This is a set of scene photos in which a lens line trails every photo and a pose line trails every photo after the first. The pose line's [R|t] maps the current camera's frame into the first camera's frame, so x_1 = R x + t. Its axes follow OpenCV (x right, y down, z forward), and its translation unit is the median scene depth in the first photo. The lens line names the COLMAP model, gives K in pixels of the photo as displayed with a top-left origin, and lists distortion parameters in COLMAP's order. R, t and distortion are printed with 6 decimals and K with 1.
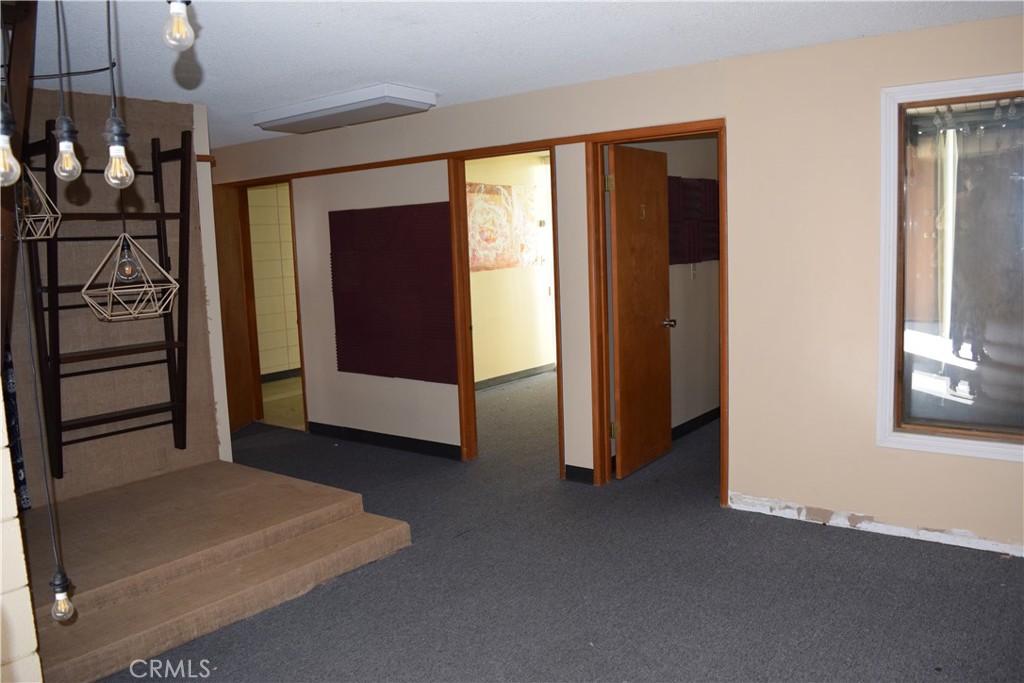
lens RADIAL K [[806.2, 0, 512.0], [0, 806.2, 341.5], [0, 0, 1]] dist [-0.093662, 0.020780]
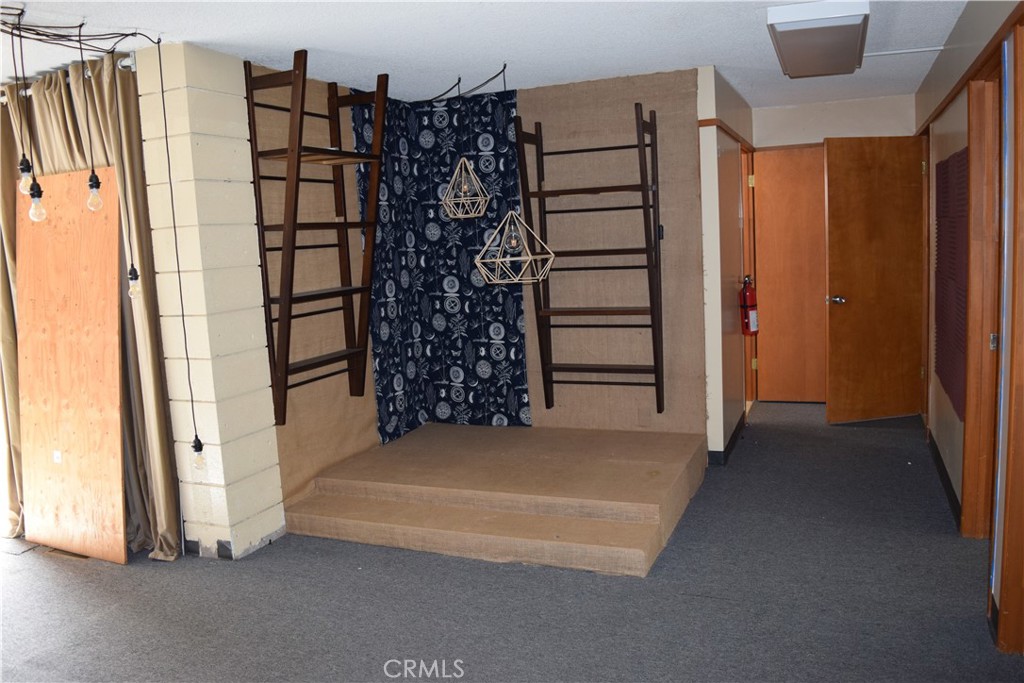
lens RADIAL K [[806.2, 0, 512.0], [0, 806.2, 341.5], [0, 0, 1]] dist [-0.093662, 0.020780]
pose [[0.251040, 0.151790, -0.956002, 0.521550], [-0.075081, 0.987707, 0.137108, -0.085065], [0.965061, 0.037358, 0.259350, 0.539687]]
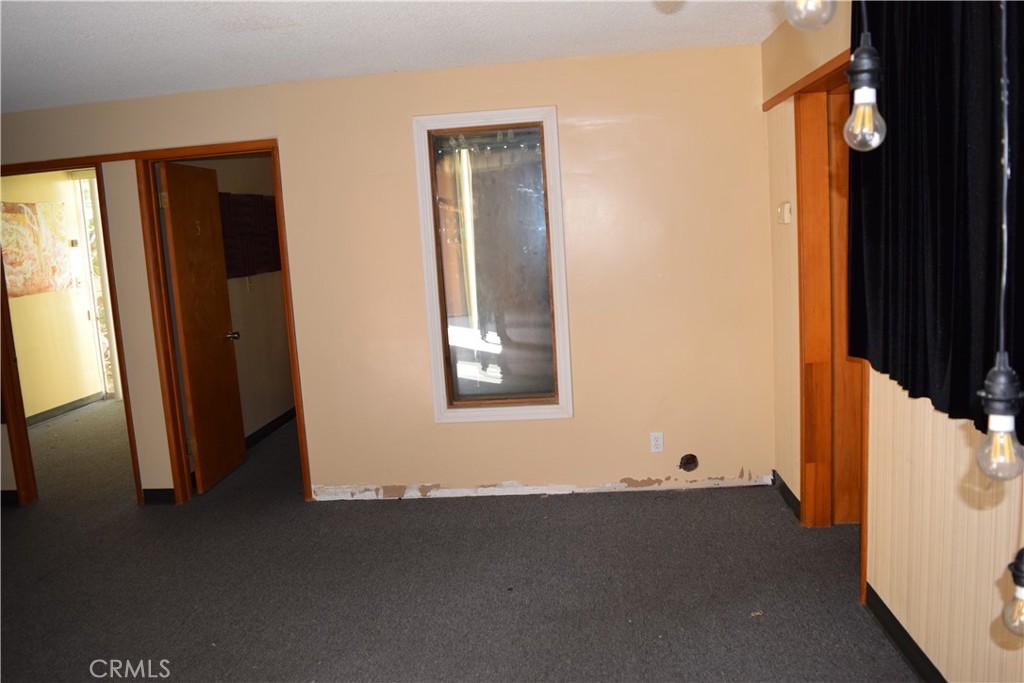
lens RADIAL K [[806.2, 0, 512.0], [0, 806.2, 341.5], [0, 0, 1]] dist [-0.093662, 0.020780]
pose [[0.843972, -0.089314, 0.528899, -0.048458], [0.097136, 0.995186, 0.013054, 0.006688], [-0.527518, 0.040358, 0.848584, -0.057215]]
